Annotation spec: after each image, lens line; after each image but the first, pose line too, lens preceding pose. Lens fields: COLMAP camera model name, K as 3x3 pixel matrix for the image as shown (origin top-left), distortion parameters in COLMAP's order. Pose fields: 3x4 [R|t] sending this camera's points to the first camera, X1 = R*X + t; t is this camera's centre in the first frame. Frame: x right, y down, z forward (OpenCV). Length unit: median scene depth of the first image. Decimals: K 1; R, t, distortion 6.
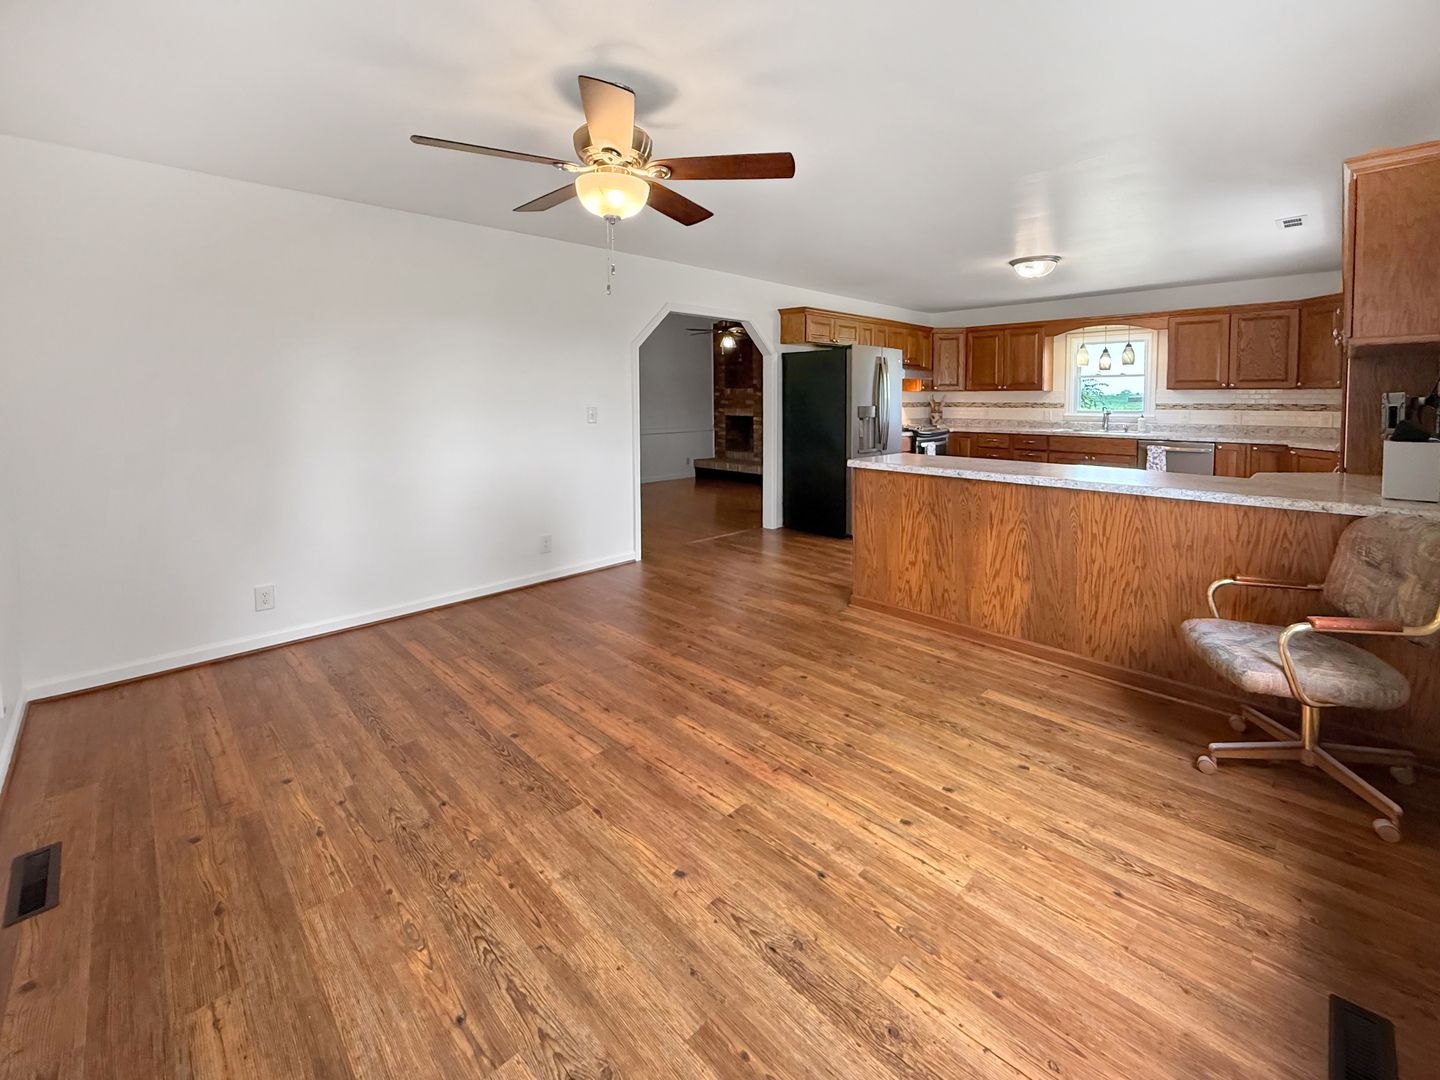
lens RADIAL K [[607.7, 0, 718.8], [0, 607.7, 495.7], [0, 0, 1]] dist [0.000551, -0.000029]
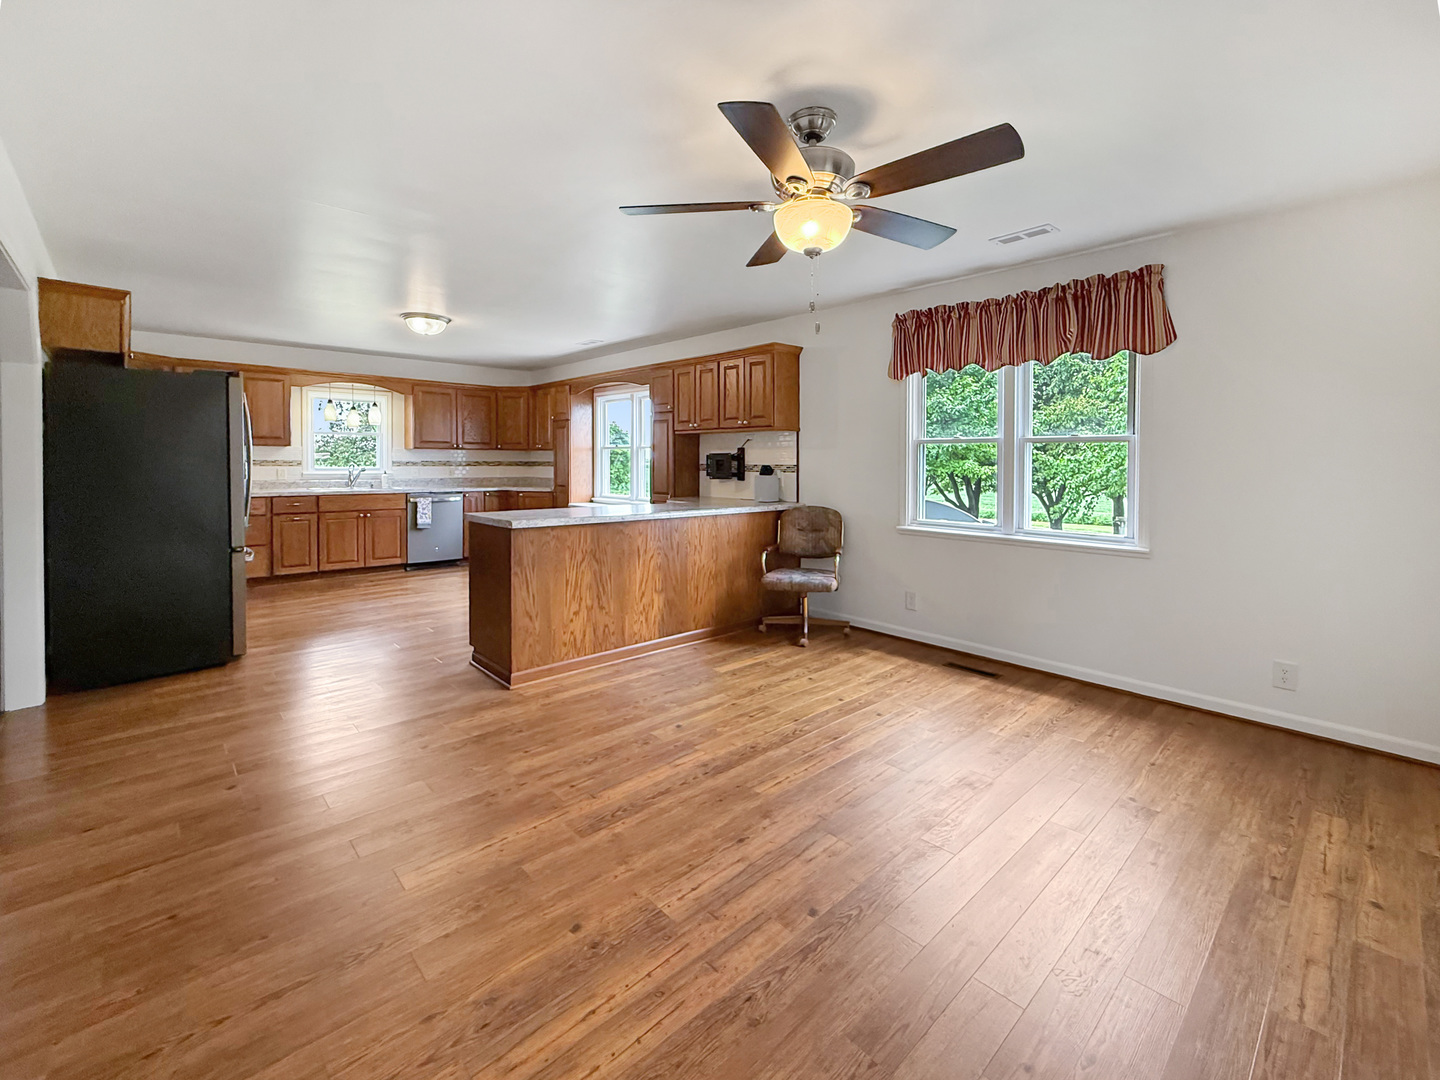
lens RADIAL K [[620.8, 0, 720.0], [0, 620.8, 540.0], [0, 0, 1]] dist [0.000013, 0.000012]
pose [[0.027856, -0.125253, 0.991734, -0.796005], [0.155128, 0.980641, 0.119495, -0.110375], [-0.987502, 0.150517, 0.046747, 0.794192]]
